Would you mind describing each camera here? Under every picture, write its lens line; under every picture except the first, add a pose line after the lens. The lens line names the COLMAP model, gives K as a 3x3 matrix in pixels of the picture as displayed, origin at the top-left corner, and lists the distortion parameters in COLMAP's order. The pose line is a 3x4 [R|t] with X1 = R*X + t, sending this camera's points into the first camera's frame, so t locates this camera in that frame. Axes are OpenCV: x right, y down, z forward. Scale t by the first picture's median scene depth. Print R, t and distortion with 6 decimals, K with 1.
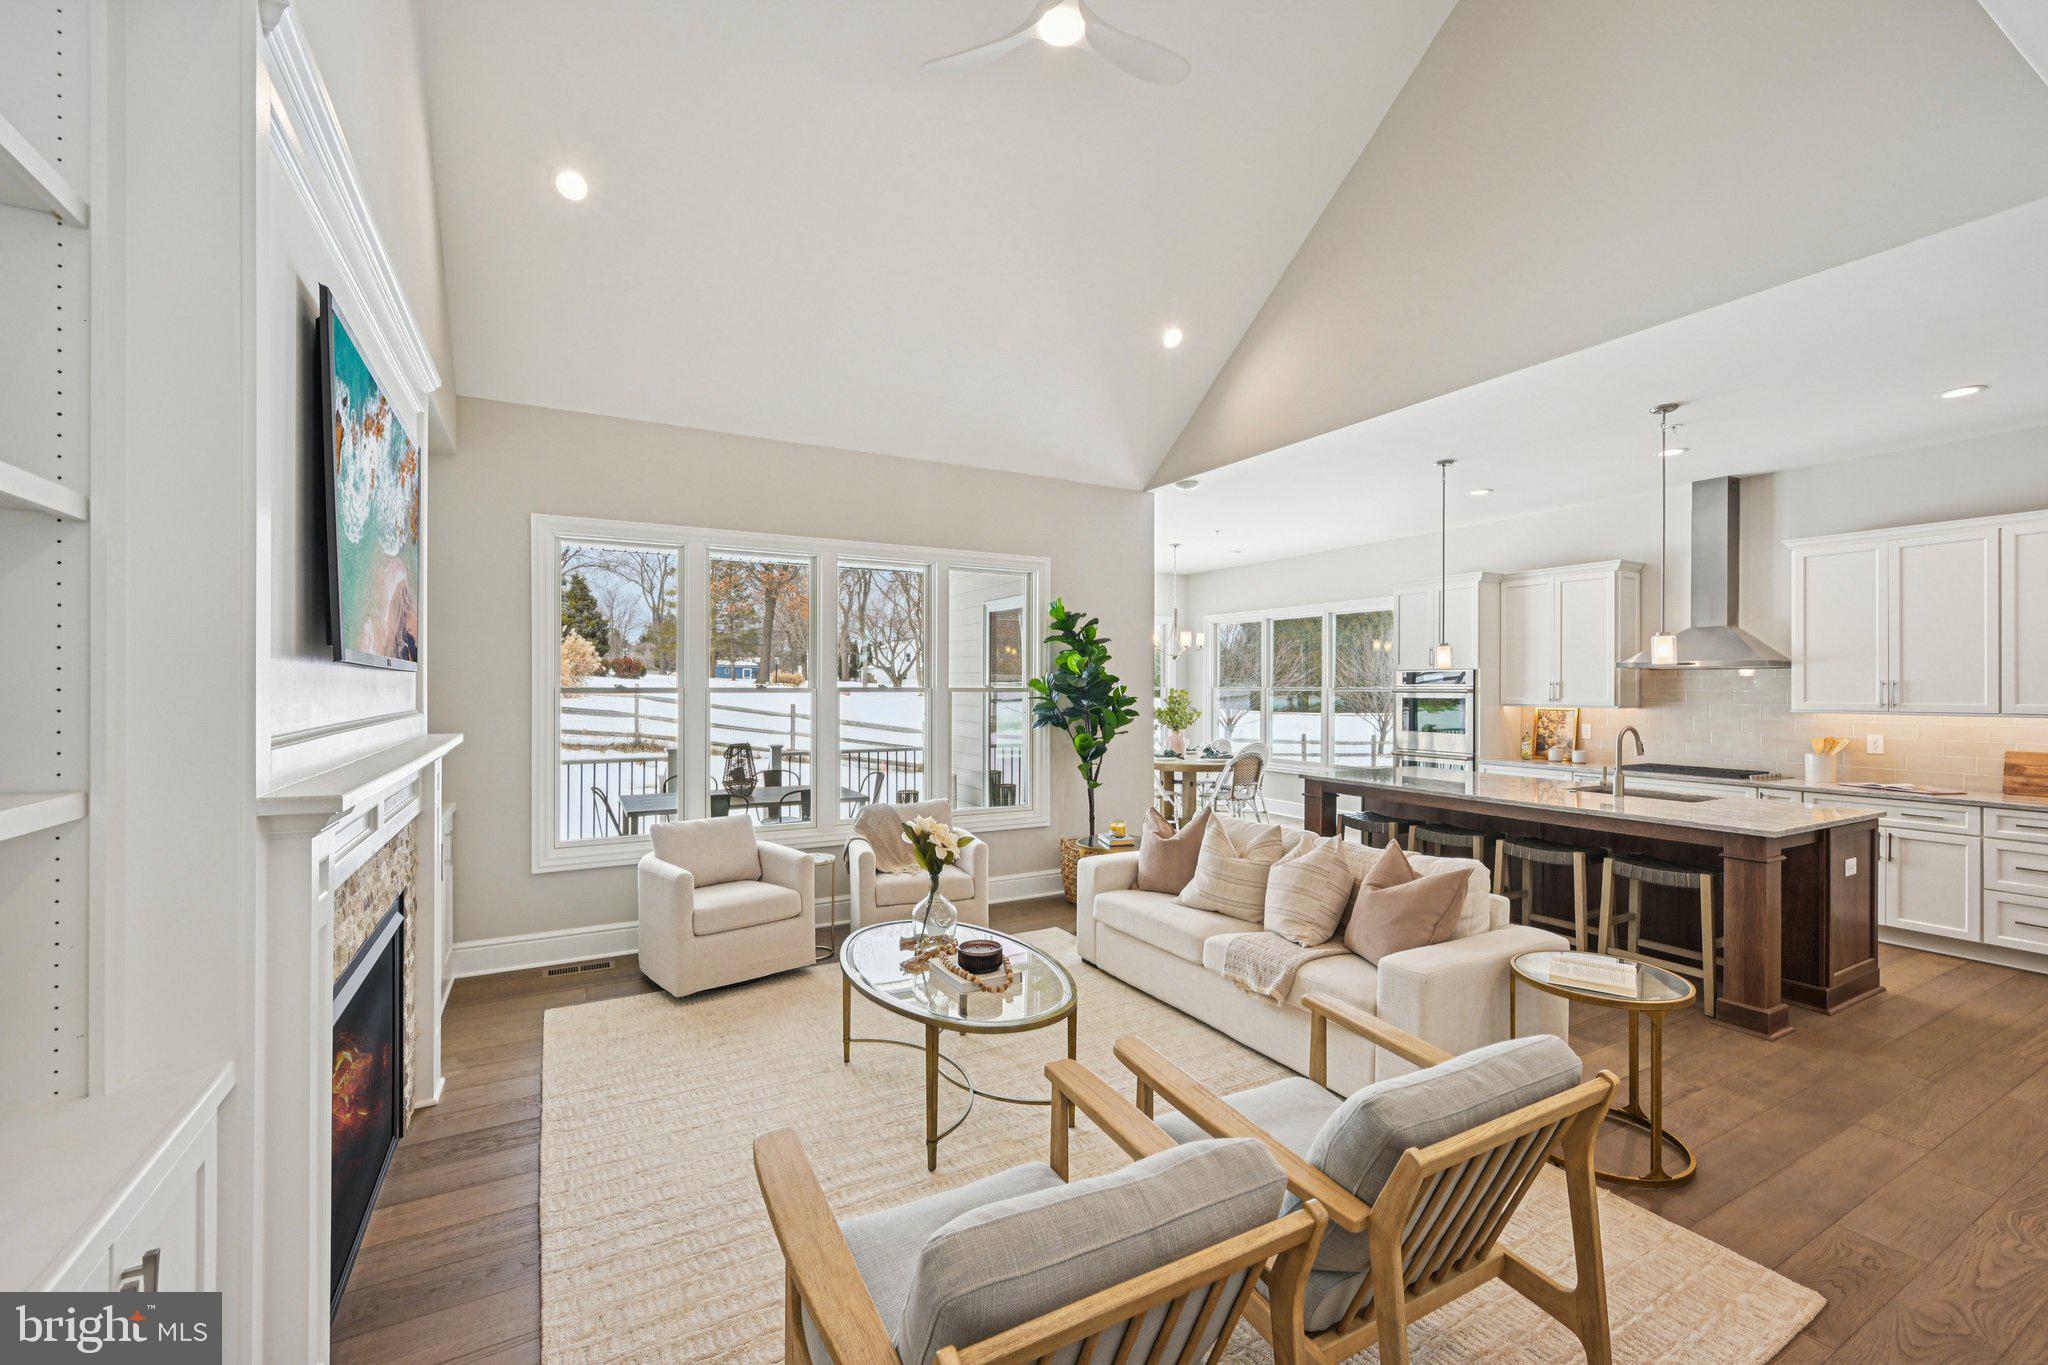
lens RADIAL K [[835.4, 0, 1031.6], [0, 835.4, 675.8], [0, 0, 1]] dist [-0.004714, 0.000188]
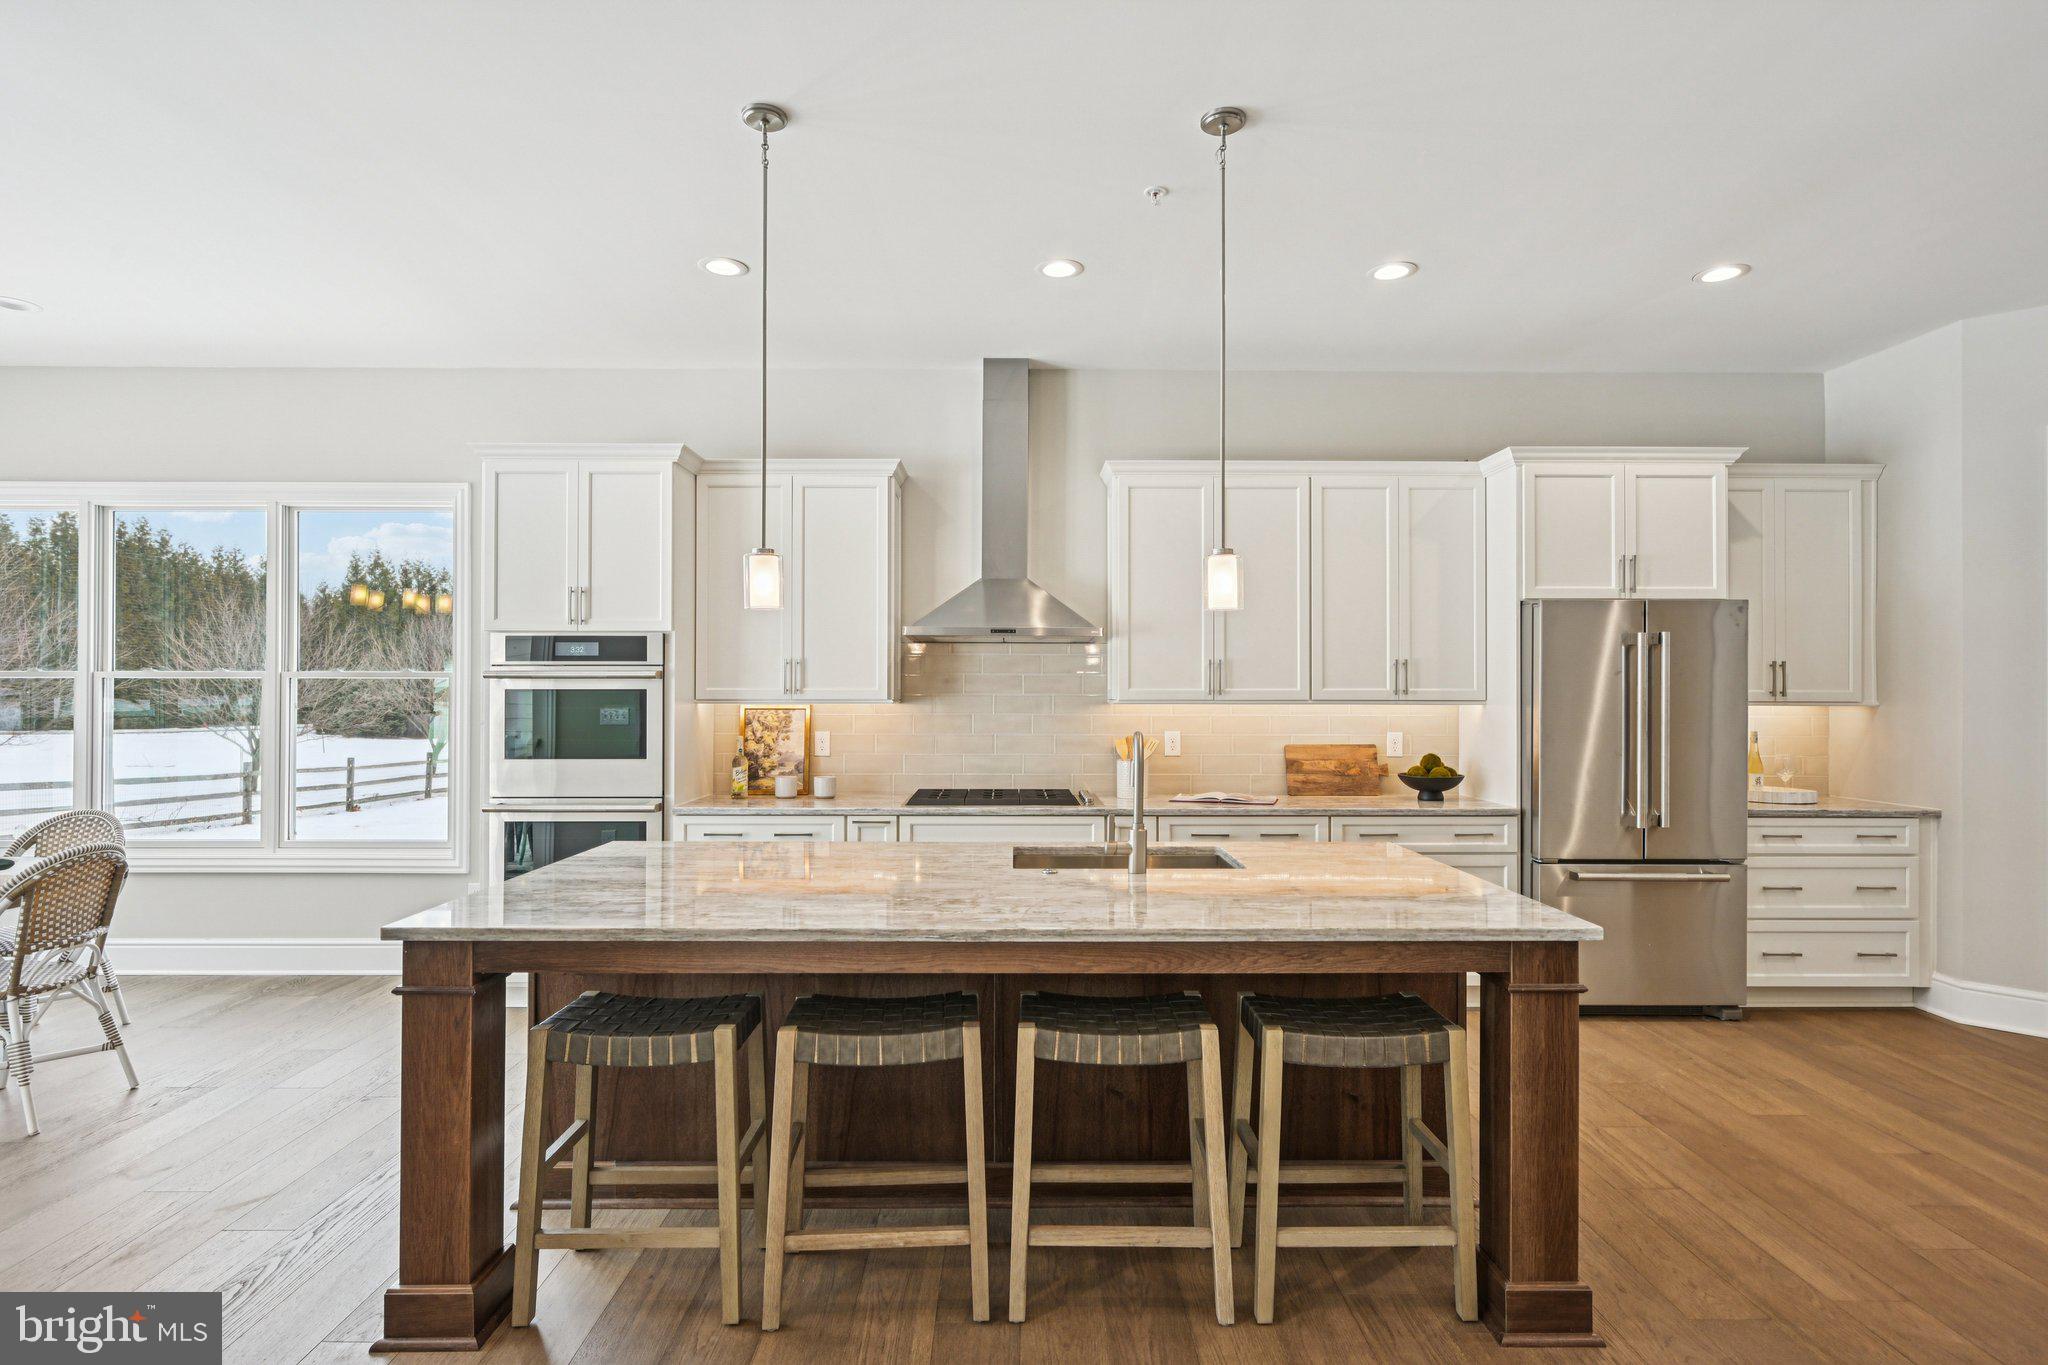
lens RADIAL K [[1055.4, 0, 1009.8], [0, 1055.4, 685.3], [0, 0, 1]] dist [0.004925, -0.002283]
pose [[0.485166, 0.001529, 0.874421, 0.077850], [-0.010657, 0.999935, 0.004164, 0.023239], [-0.874357, -0.011339, 0.485151, 0.588843]]
